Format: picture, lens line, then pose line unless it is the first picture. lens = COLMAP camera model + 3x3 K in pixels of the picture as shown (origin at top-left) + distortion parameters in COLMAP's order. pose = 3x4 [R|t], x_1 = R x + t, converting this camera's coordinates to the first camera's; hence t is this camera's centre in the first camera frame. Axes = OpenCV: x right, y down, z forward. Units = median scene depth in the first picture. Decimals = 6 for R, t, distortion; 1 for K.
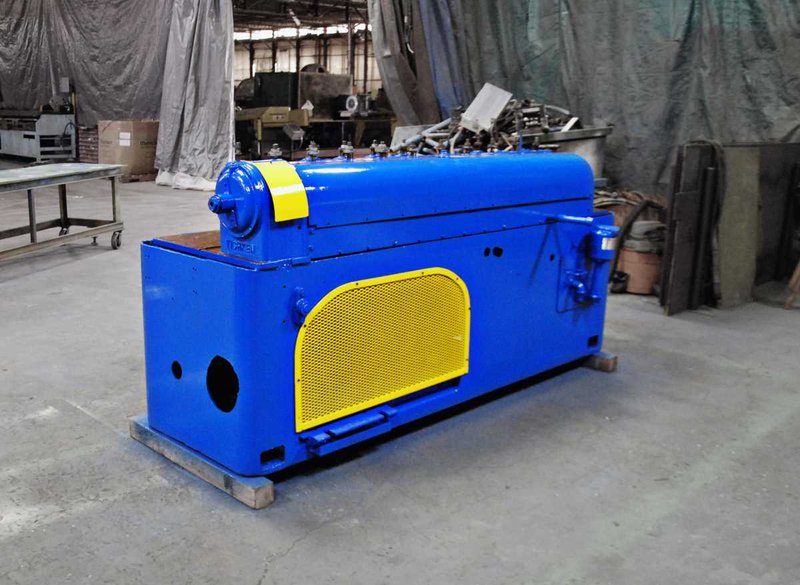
lens RADIAL K [[805.4, 0, 397.7], [0, 805.4, 291.4], [0, 0, 1]] dist [-0.102482, 0.000000]
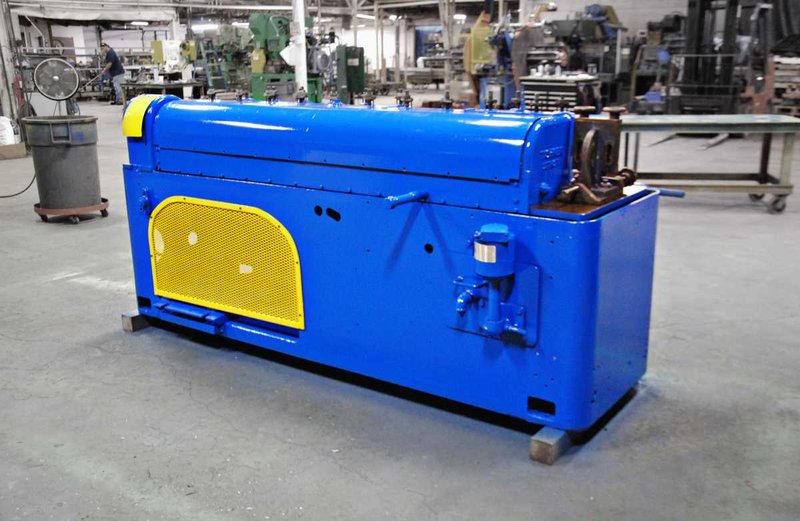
lens RADIAL K [[807.1, 0, 395.2], [0, 807.1, 258.3], [0, 0, 1]] dist [0.049117, 0.000000]
pose [[0.161041, 0.221792, -0.961704, 1.171001], [-0.212714, 0.959321, 0.185623, -0.212733], [0.963752, 0.174675, 0.201668, 1.023253]]
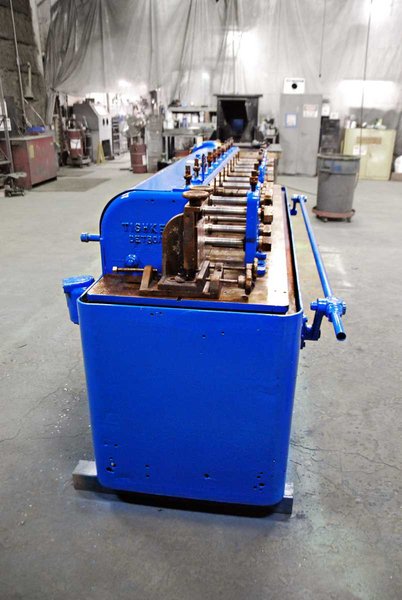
lens RADIAL K [[461.0, 0, 202.5], [0, 461.0, 297.7], [0, 0, 1]] dist [-0.108786, 0.015731]
pose [[-0.808294, 0.204074, -0.552282, 0.524520], [-0.149618, 0.836027, 0.527895, -0.403541], [0.569452, 0.509325, -0.645222, 1.753758]]
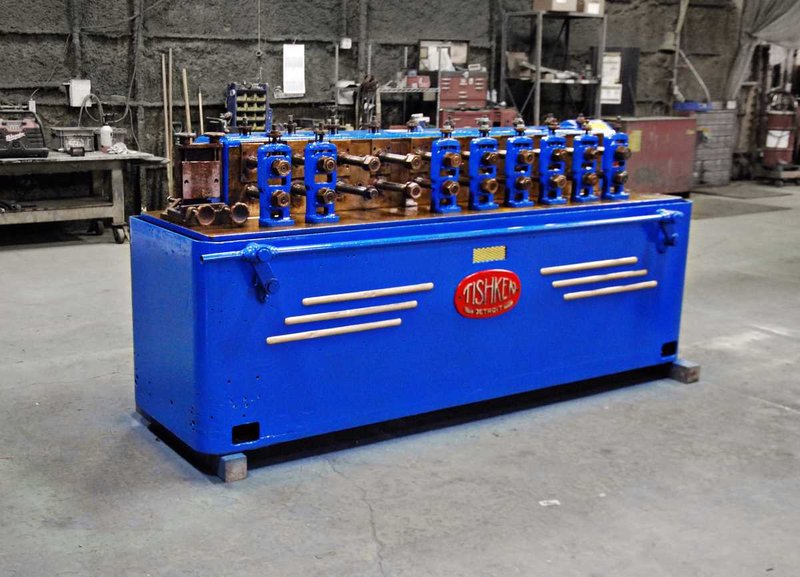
lens RADIAL K [[1037.8, 0, 394.8], [0, 1037.8, 290.9], [0, 0, 1]] dist [0.029720, 0.000000]
pose [[-0.975452, -0.073044, 0.207745, -0.259942], [0.020590, 0.909001, 0.416285, -0.604231], [-0.219247, 0.410343, -0.885183, 2.544635]]
